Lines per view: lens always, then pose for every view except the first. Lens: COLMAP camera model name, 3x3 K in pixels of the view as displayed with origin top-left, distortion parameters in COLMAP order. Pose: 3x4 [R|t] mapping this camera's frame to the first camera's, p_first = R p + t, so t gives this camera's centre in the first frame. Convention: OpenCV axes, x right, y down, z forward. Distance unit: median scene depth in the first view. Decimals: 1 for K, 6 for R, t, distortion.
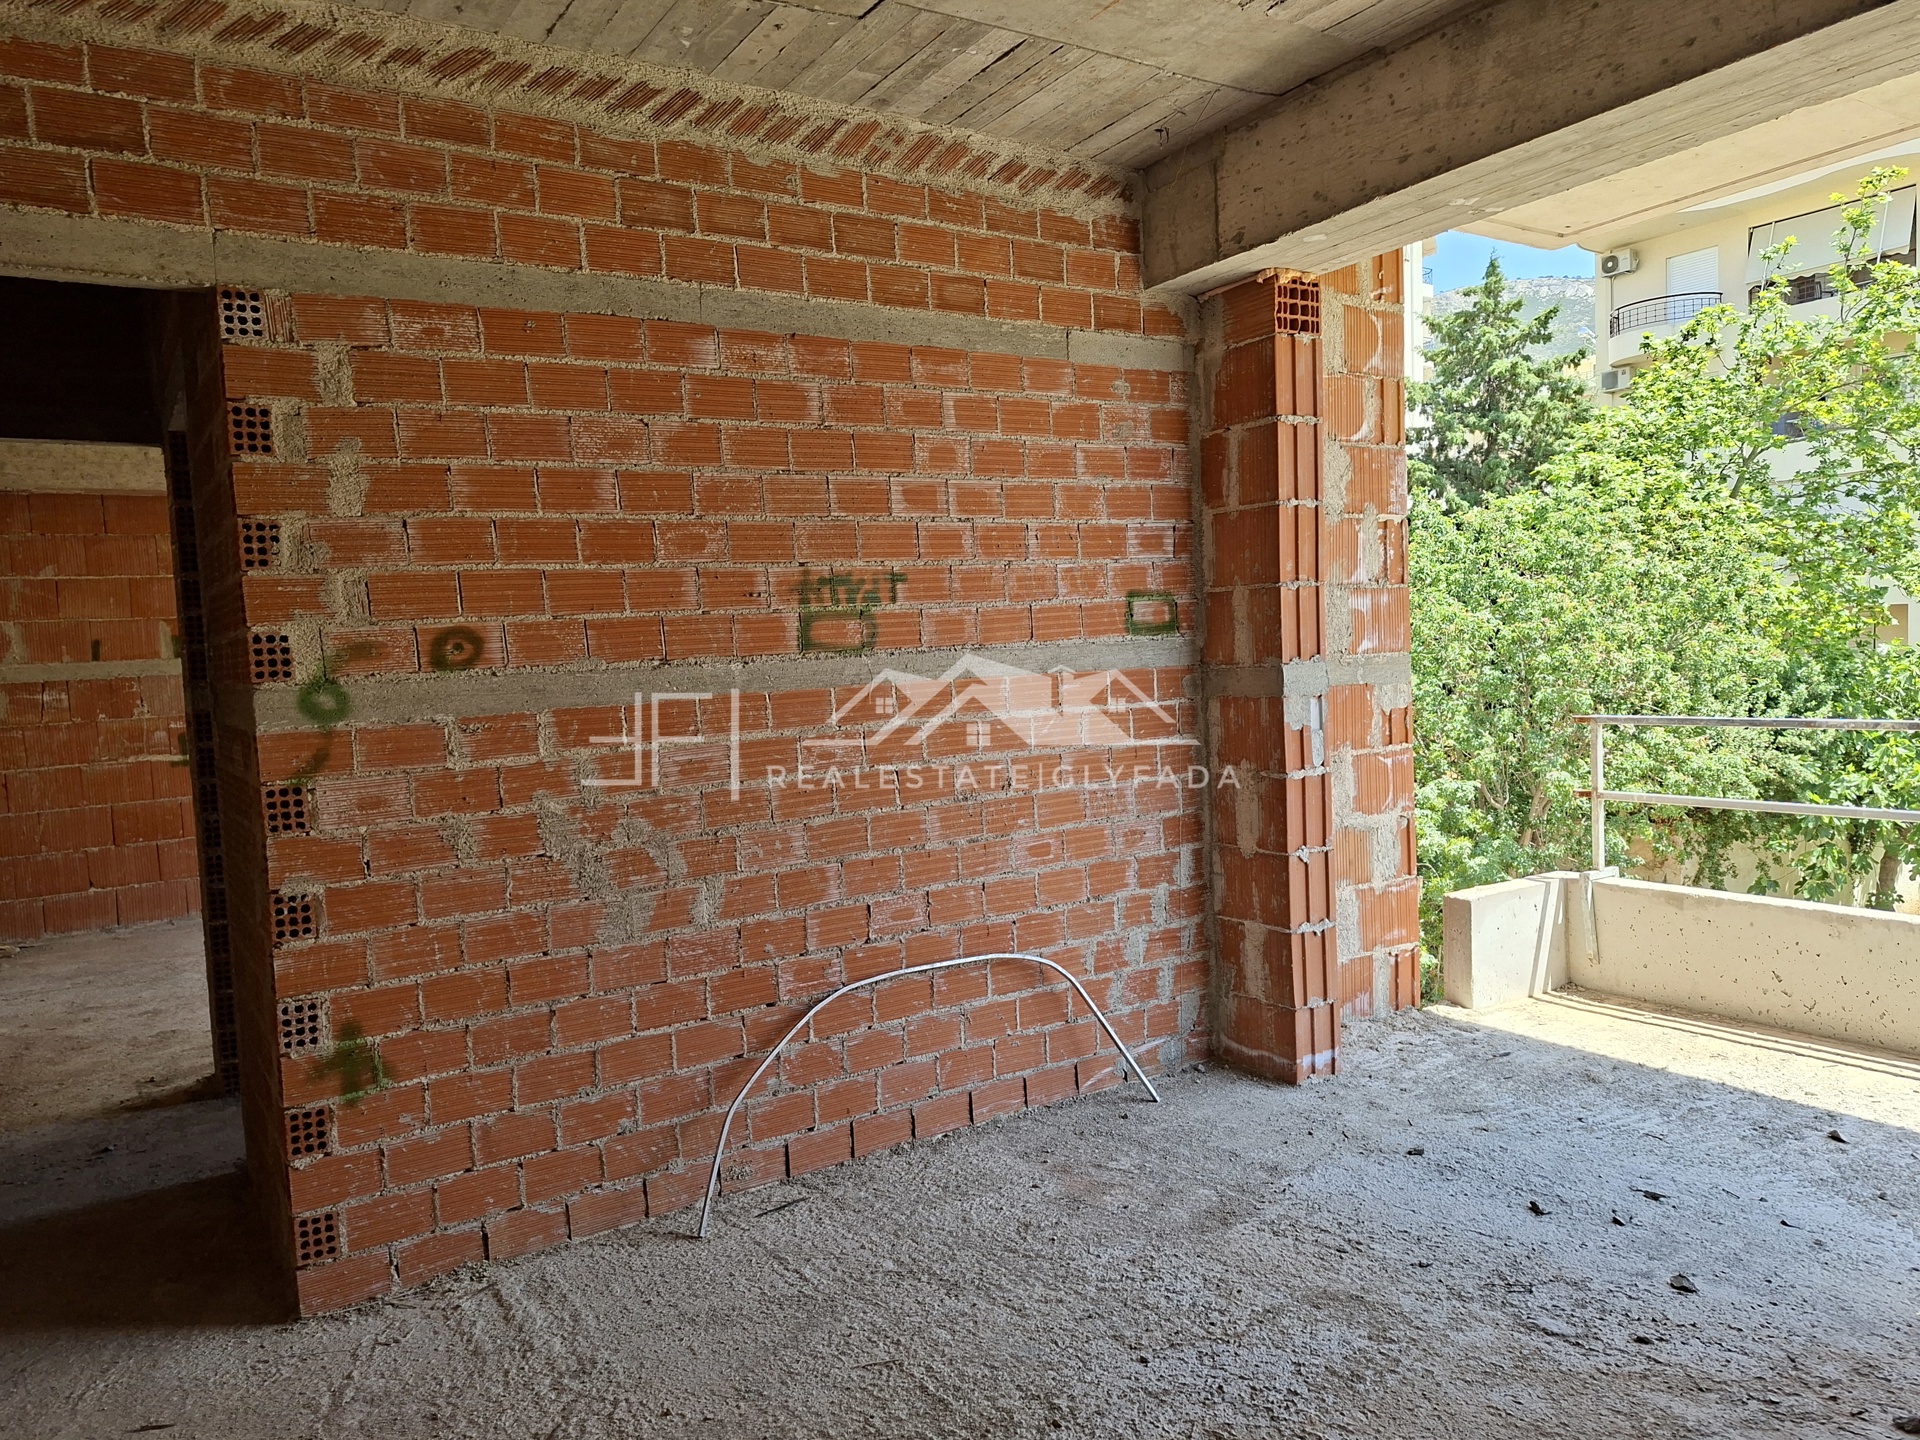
lens RADIAL K [[1328.4, 0, 944.4], [0, 1328.4, 729.1], [0, 0, 1]] dist [0.096528, -0.110087]
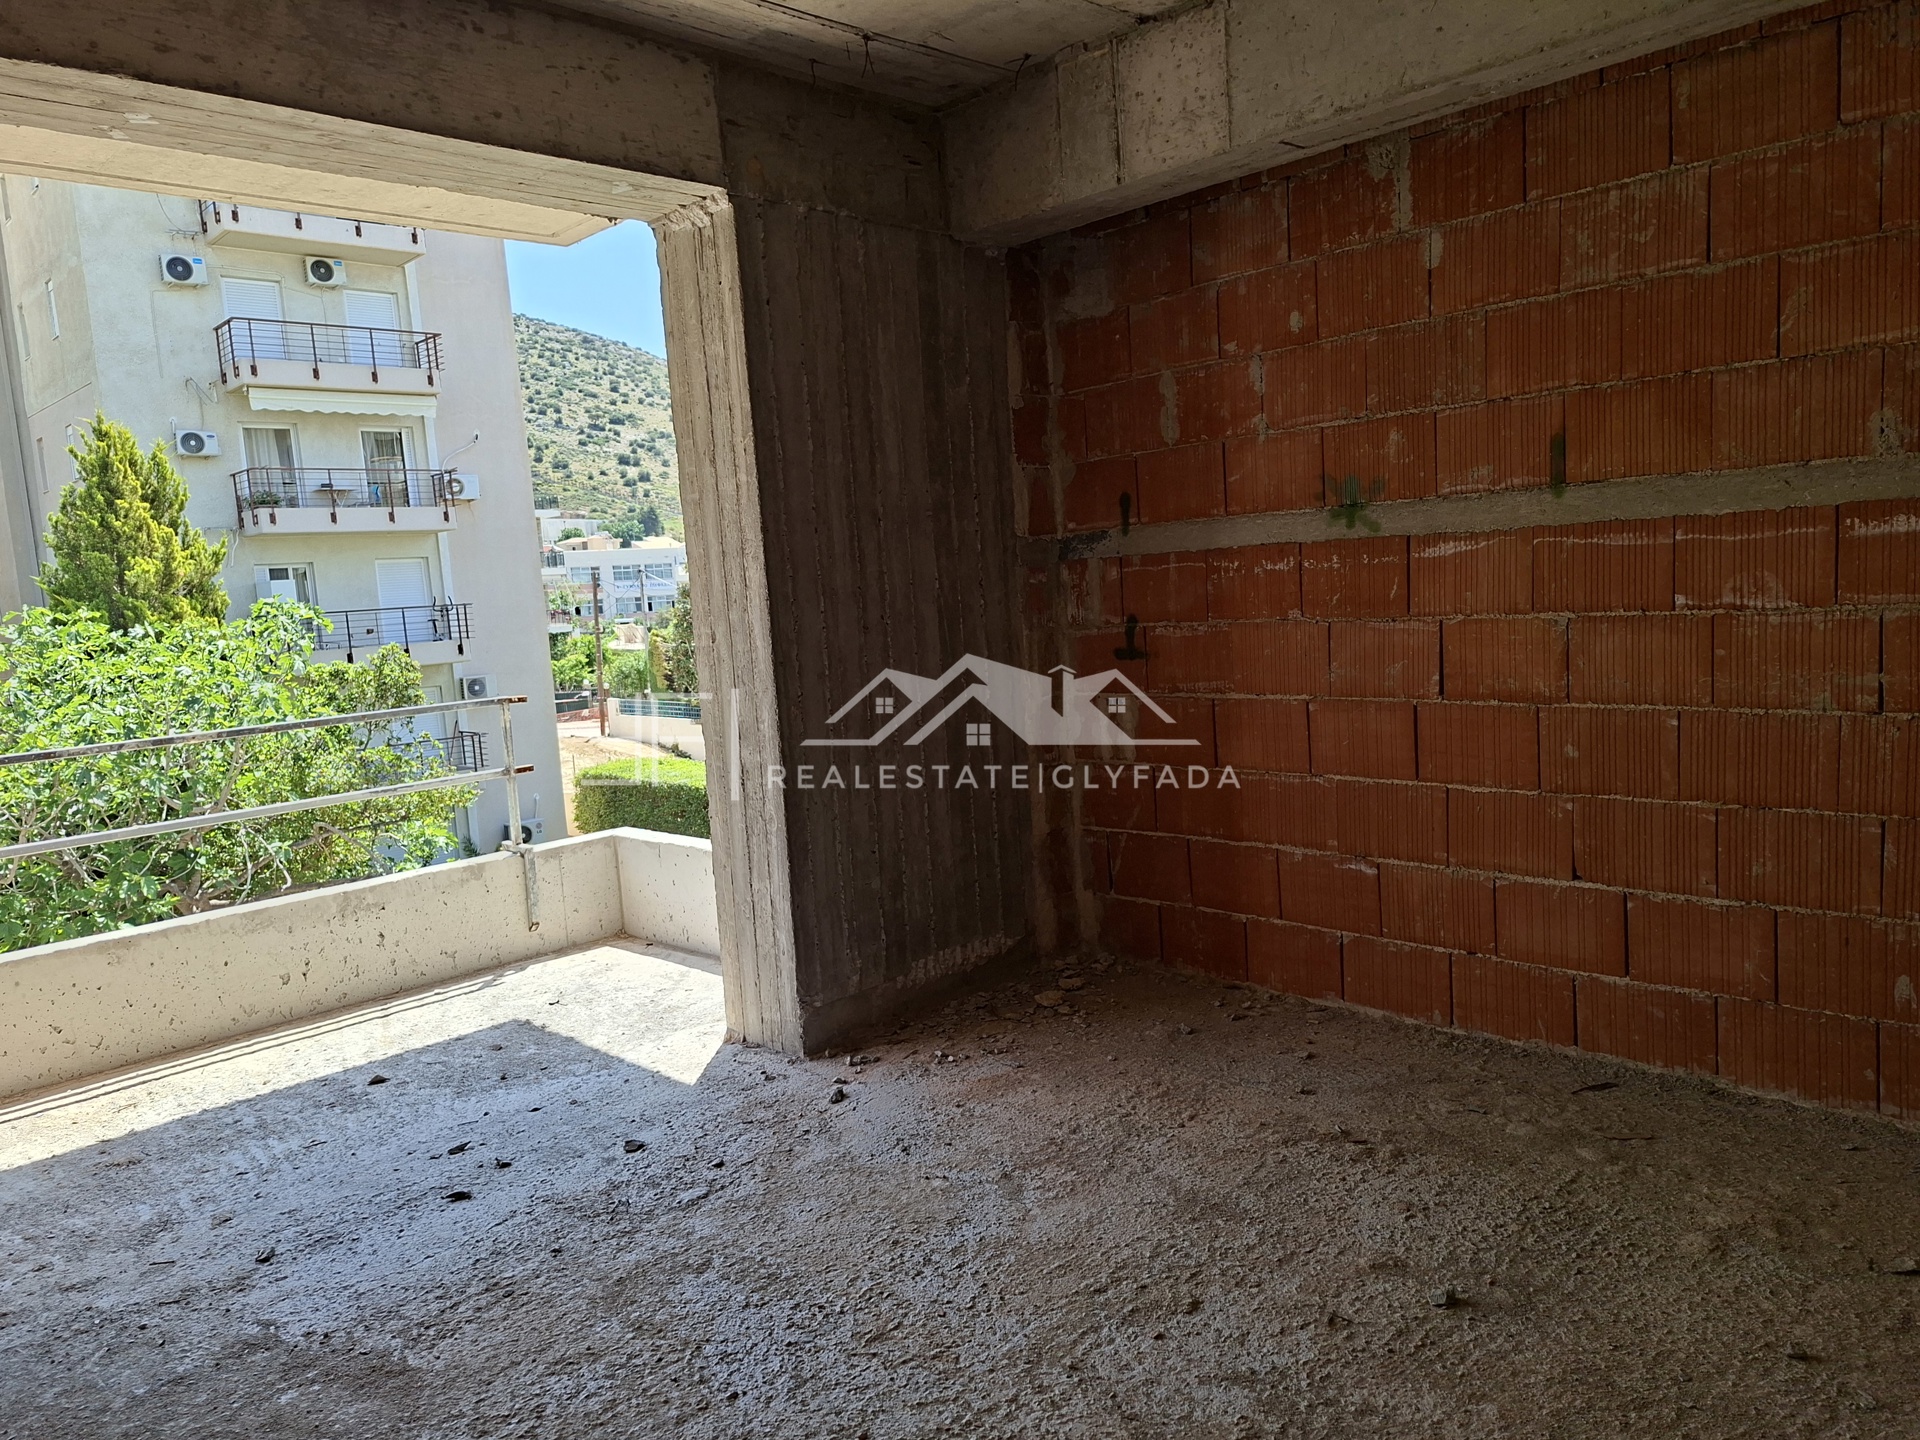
lens RADIAL K [[1388.1, 0, 965.3], [0, 1388.1, 717.8], [0, 0, 1]] dist [-0.004213, -0.005075]
pose [[-0.236120, -0.036801, 0.971027, -0.557332], [0.132535, 0.988725, 0.069699, -0.014782], [-0.962643, 0.145153, -0.228581, 0.727694]]
